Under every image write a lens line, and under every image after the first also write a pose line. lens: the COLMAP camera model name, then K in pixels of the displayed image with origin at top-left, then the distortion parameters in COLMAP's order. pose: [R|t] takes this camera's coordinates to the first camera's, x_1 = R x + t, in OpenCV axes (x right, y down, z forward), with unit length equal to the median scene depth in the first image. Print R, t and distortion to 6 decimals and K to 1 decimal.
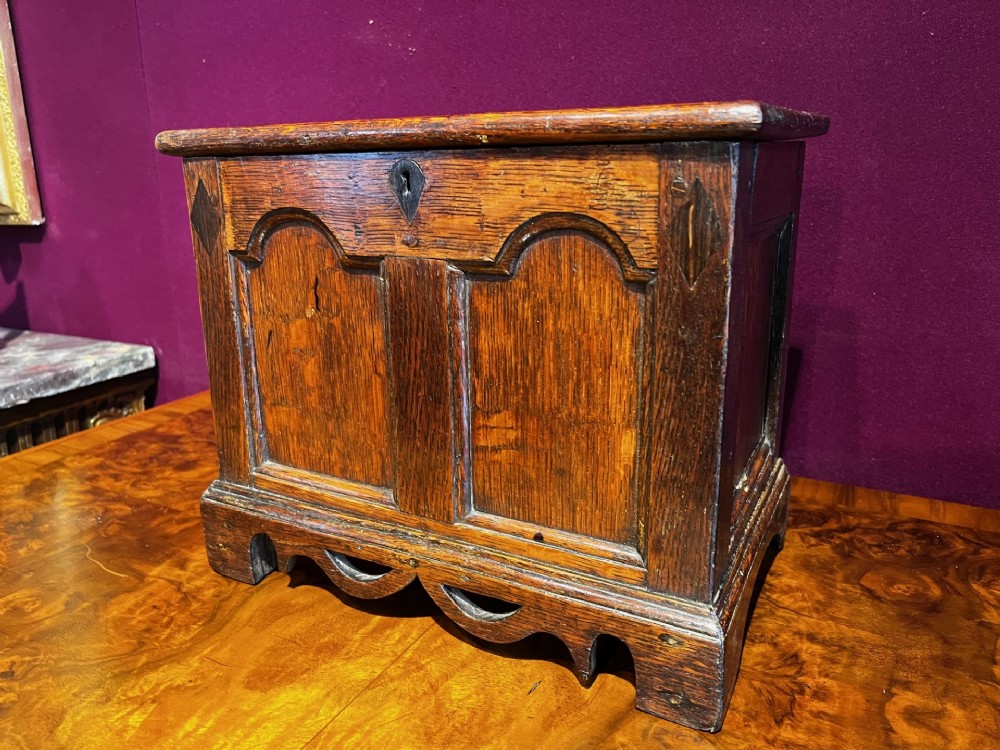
lens RADIAL K [[772.8, 0, 503.5], [0, 772.8, 364.6], [0, 0, 1]] dist [0.025093, -0.074438]
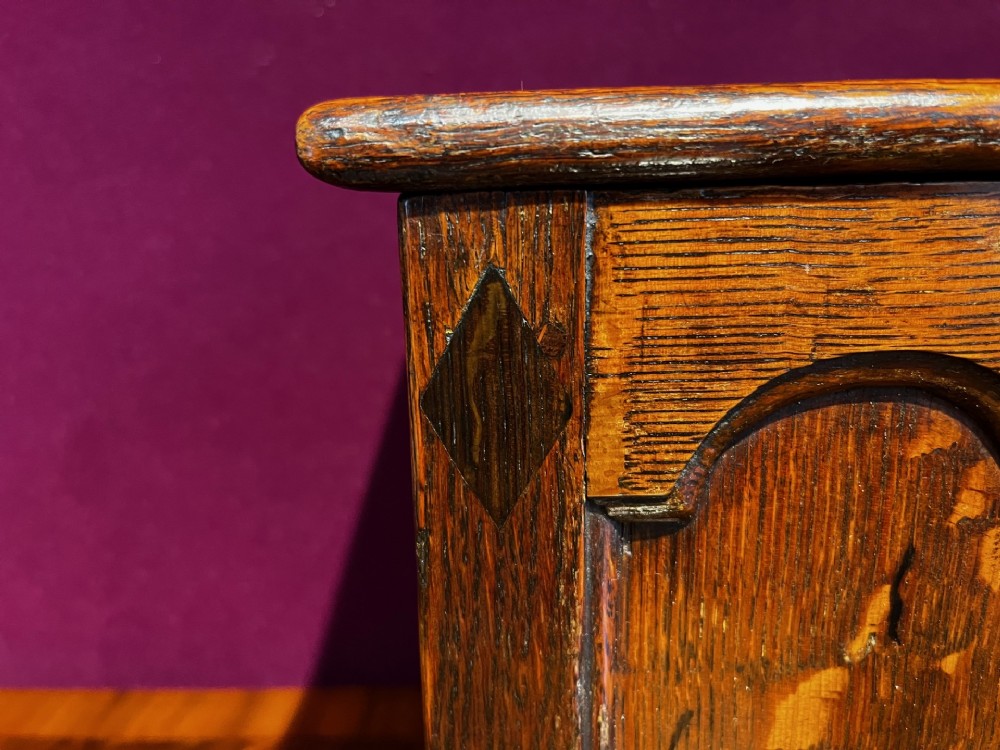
lens RADIAL K [[883.5, 0, 497.6], [0, 883.5, 374.8], [0, 0, 1]] dist [0.004458, -0.041054]
pose [[0.889263, -0.109571, 0.444079, -0.621154], [0.126745, 0.991894, -0.009068, -0.228634], [-0.439485, 0.064349, 0.895942, 0.822143]]
